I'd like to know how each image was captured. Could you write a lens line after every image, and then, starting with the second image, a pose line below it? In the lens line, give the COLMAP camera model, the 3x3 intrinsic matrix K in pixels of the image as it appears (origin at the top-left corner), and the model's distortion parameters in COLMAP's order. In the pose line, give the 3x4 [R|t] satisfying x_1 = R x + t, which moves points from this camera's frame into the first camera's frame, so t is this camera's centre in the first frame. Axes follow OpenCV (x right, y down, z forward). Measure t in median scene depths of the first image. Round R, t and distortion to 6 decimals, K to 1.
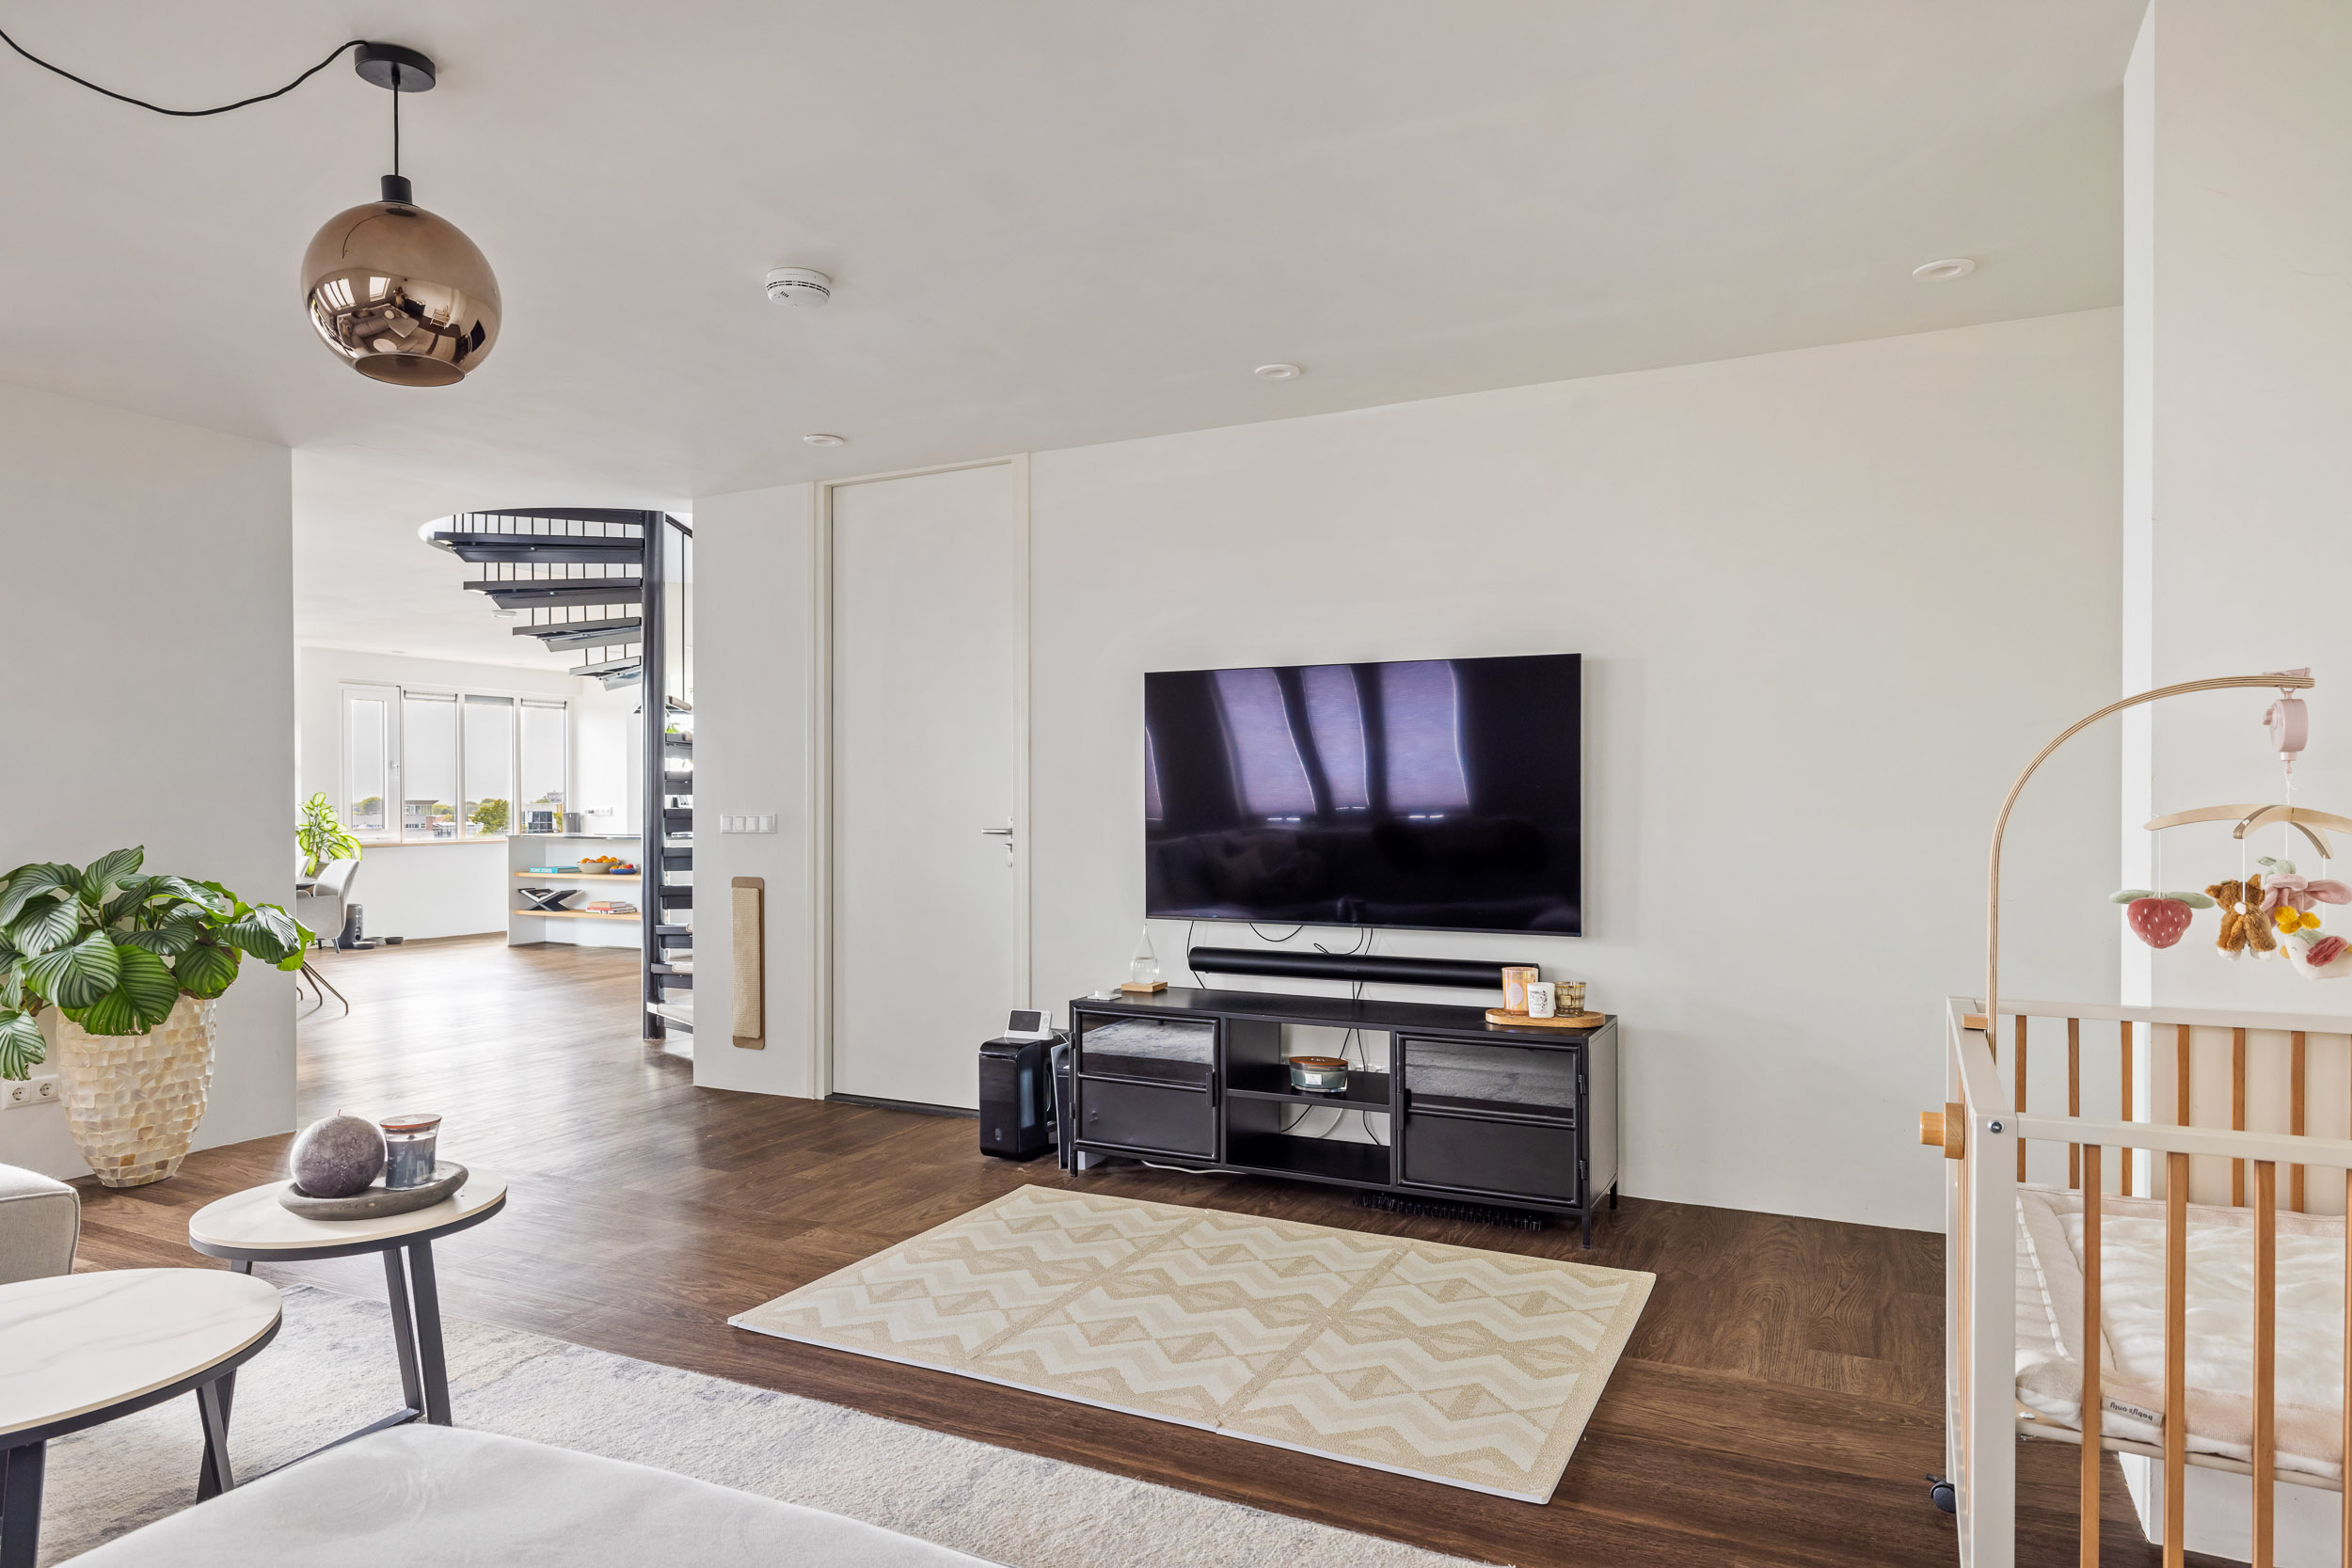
lens RADIAL K [[1415.2, 0, 1173.7], [0, 1415.2, 795.4], [0, 0, 1]] dist [-0.006309, -0.001260]
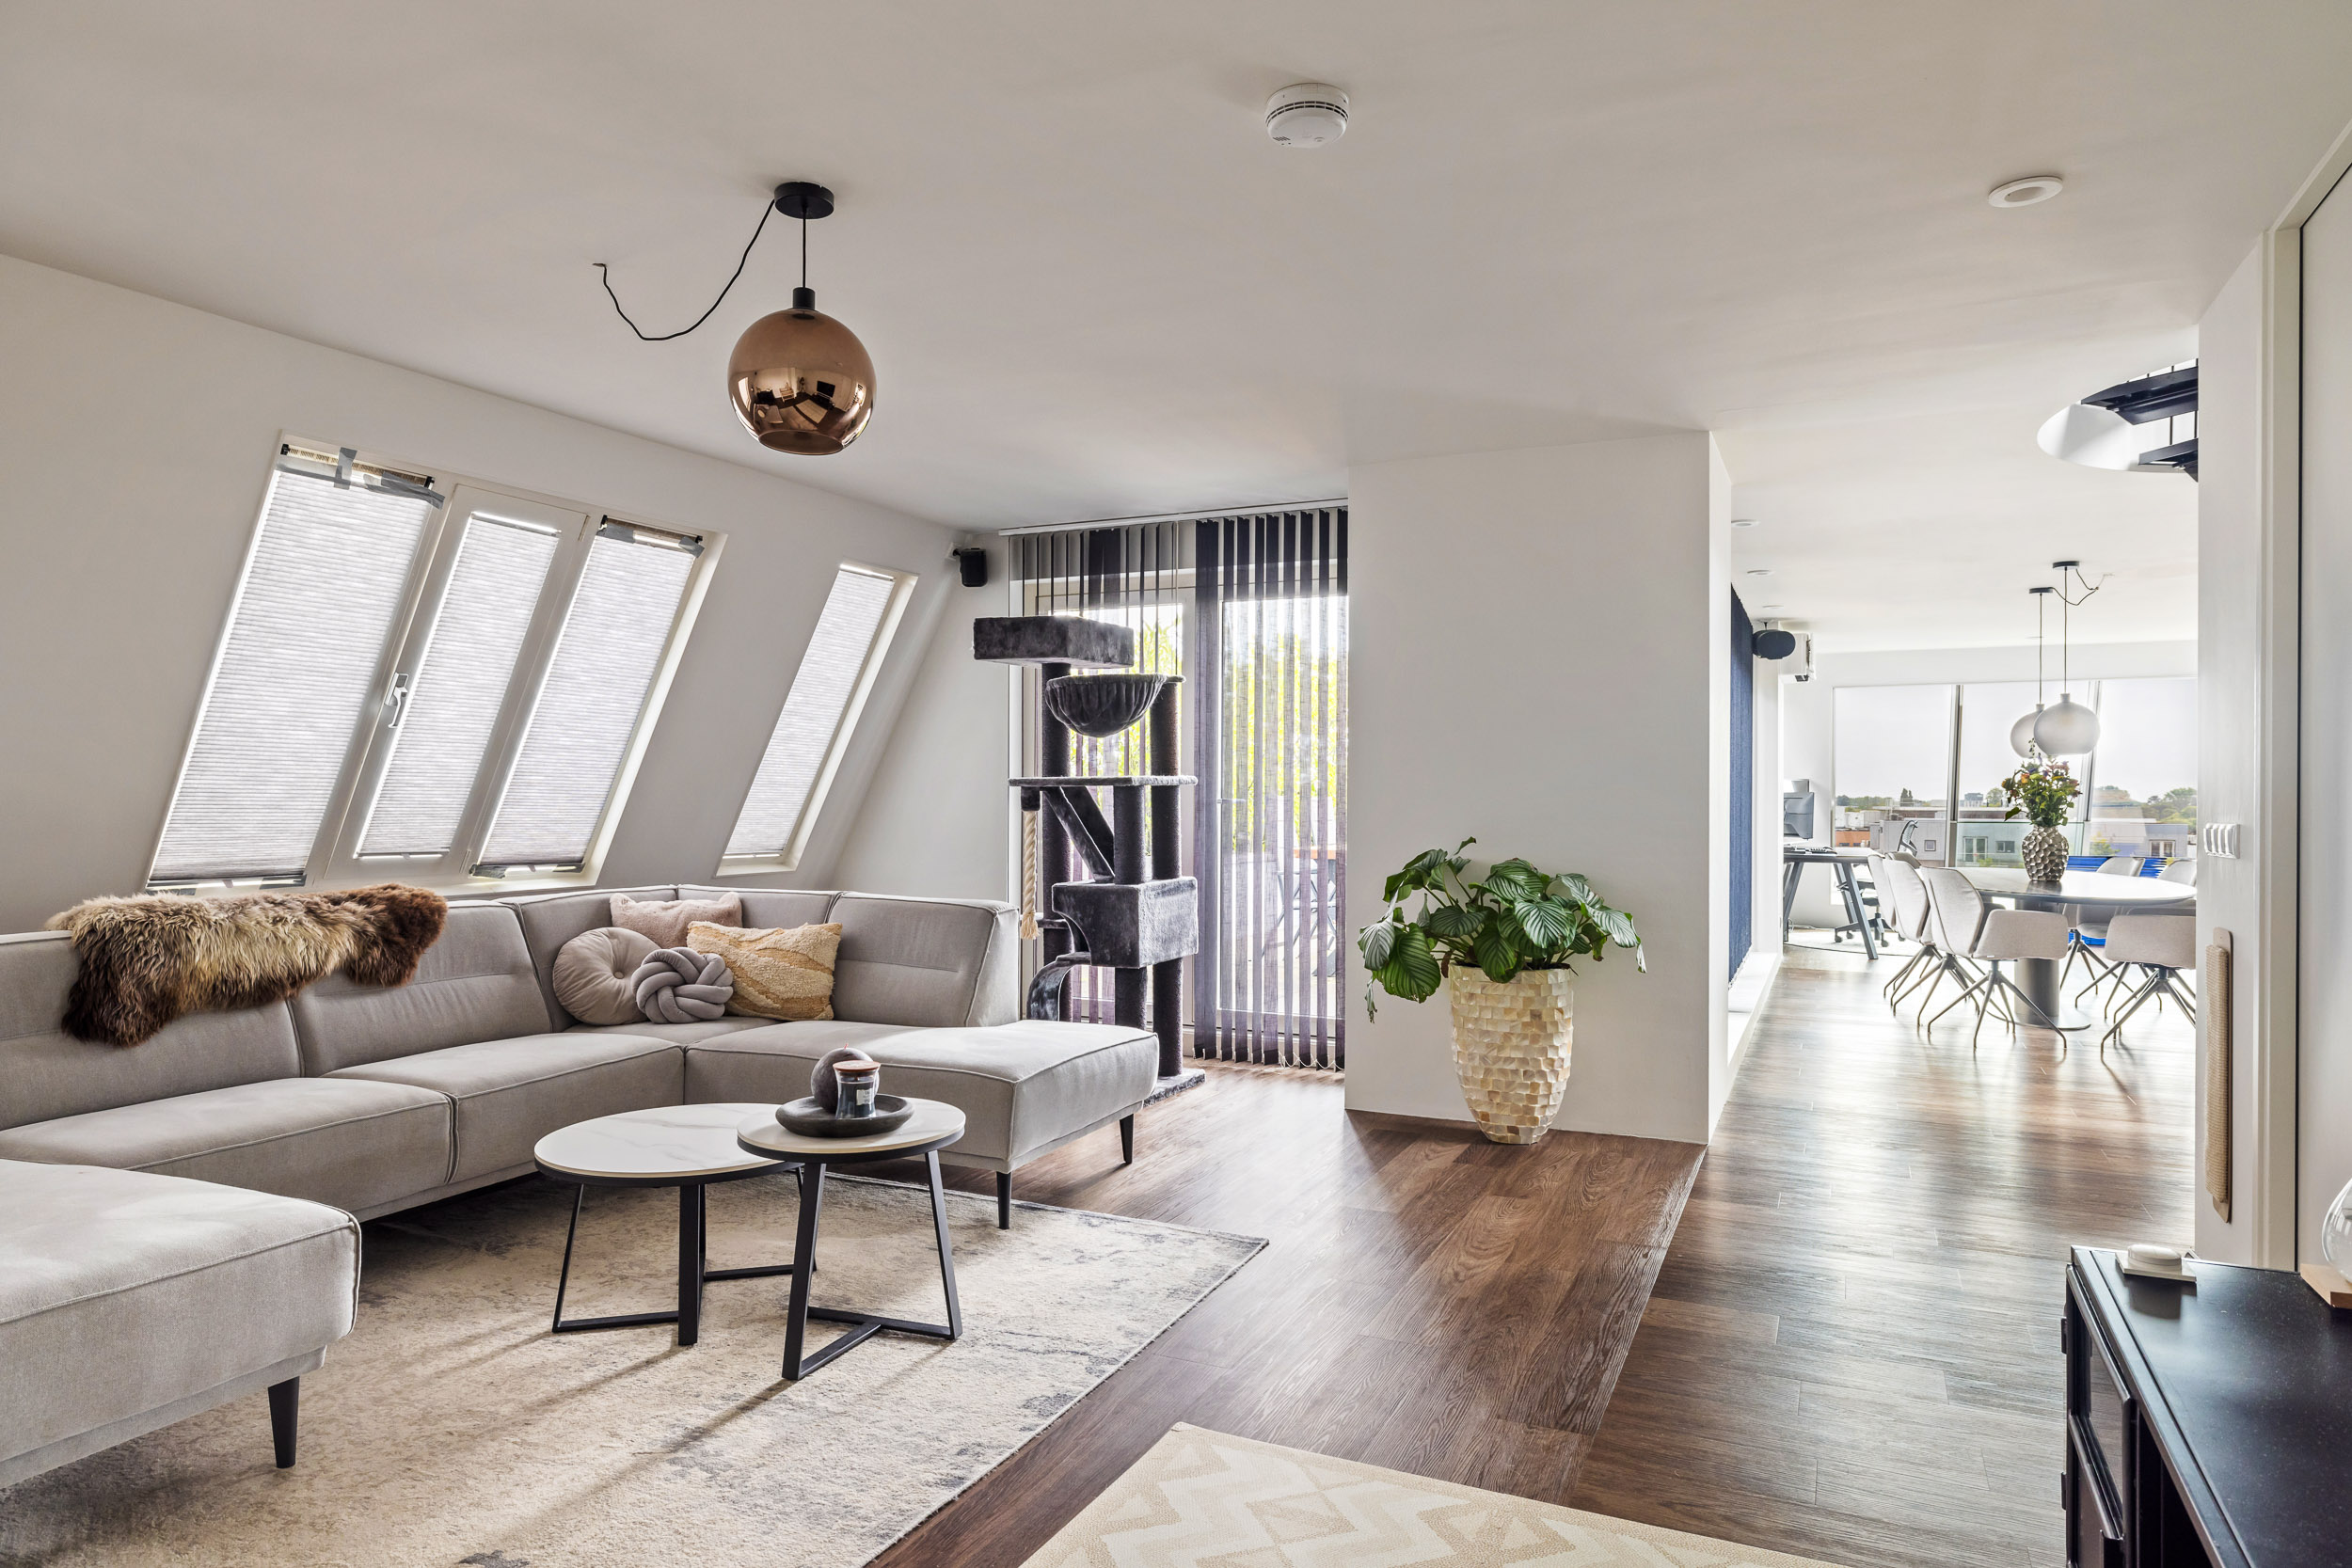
lens RADIAL K [[1415.2, 0, 1172.6], [0, 1415.2, 786.4], [0, 0, 1]] dist [-0.006309, -0.001260]
pose [[0.017430, -0.005549, -0.999833, 0.383034], [0.000804, 0.999984, -0.005536, 0.001601], [0.999848, -0.000707, 0.017434, 0.729430]]
